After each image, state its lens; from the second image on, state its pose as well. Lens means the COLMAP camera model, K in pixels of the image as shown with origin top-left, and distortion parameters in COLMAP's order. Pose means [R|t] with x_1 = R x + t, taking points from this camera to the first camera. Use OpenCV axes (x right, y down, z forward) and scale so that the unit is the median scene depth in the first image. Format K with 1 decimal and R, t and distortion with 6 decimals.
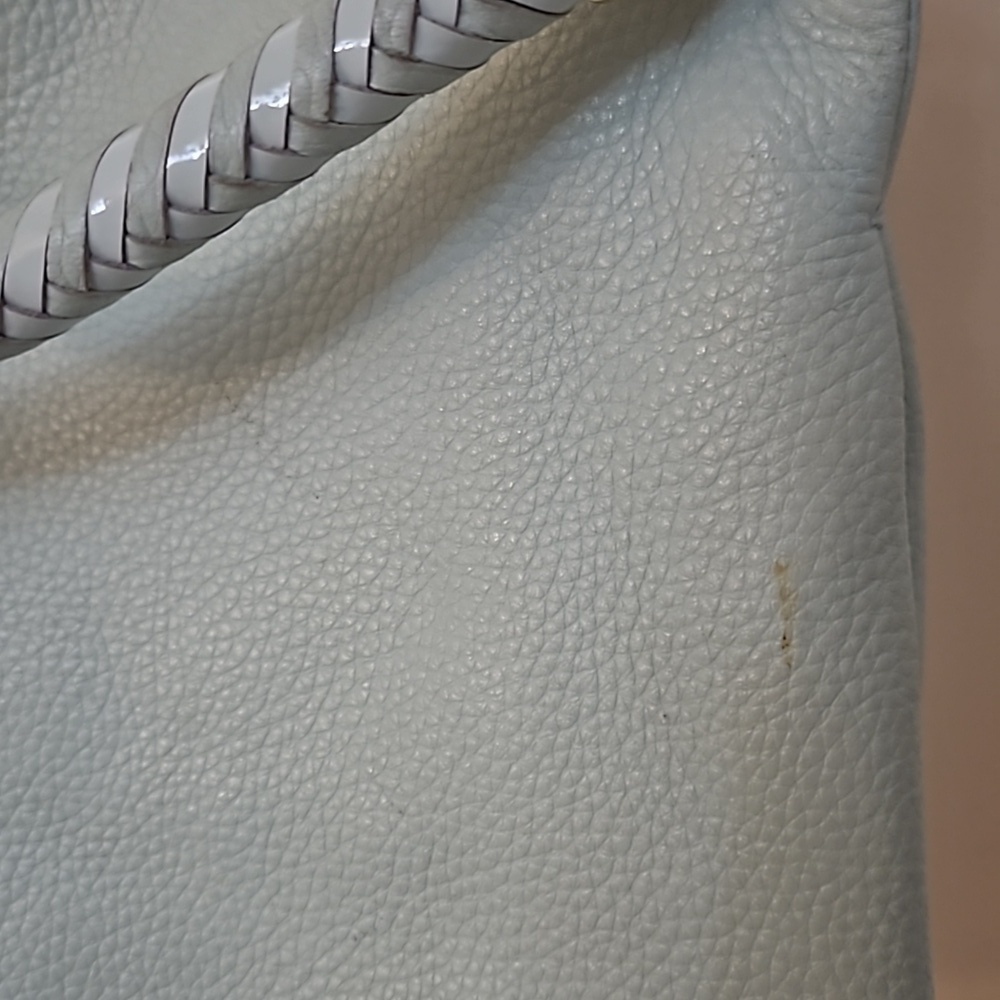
lens RADIAL K [[1446.7, 0, 500.0], [0, 1446.7, 500.0], [0, 0, 1]] dist [0.071715, -0.083615]
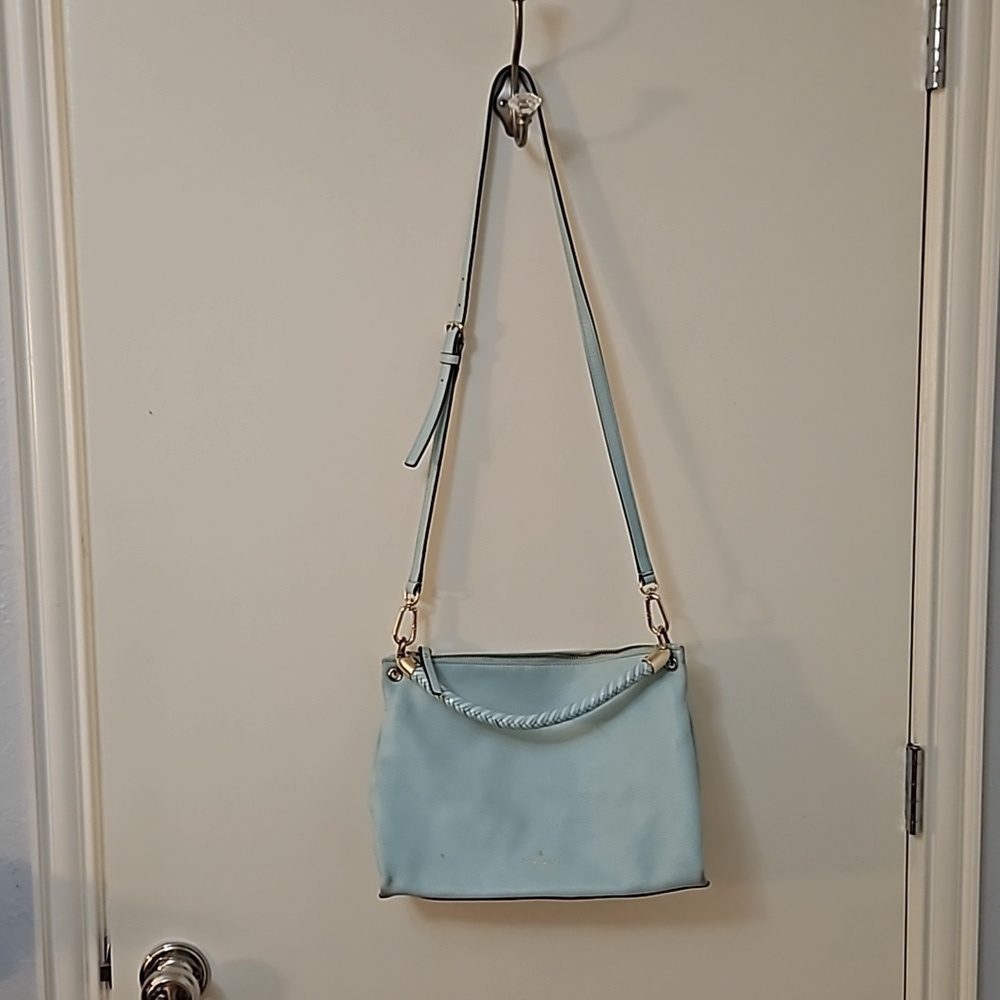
lens RADIAL K [[1446.7, 0, 500.0], [0, 1446.7, 500.0], [0, 0, 1]] dist [0.071715, -0.083615]
pose [[0.999127, 0.009041, 0.040795, -0.930765], [0.008710, 0.909798, -0.414960, 1.785736], [-0.040867, 0.414953, 0.908925, -5.652685]]
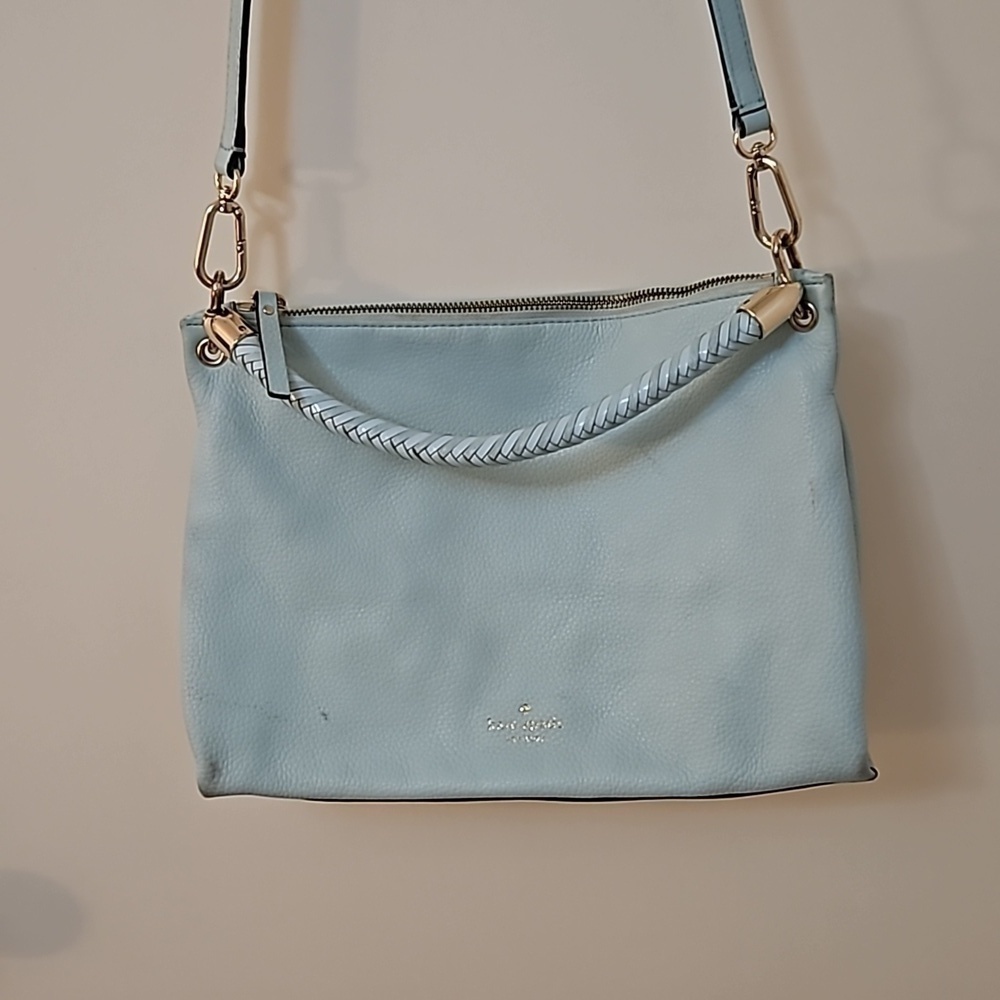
lens RADIAL K [[1446.7, 0, 500.0], [0, 1446.7, 500.0], [0, 0, 1]] dist [0.071715, -0.083615]
pose [[0.998262, -0.013585, -0.057344, -0.319099], [0.003224, 0.984197, -0.177050, 0.607831], [0.058843, 0.176558, 0.982530, -2.203299]]
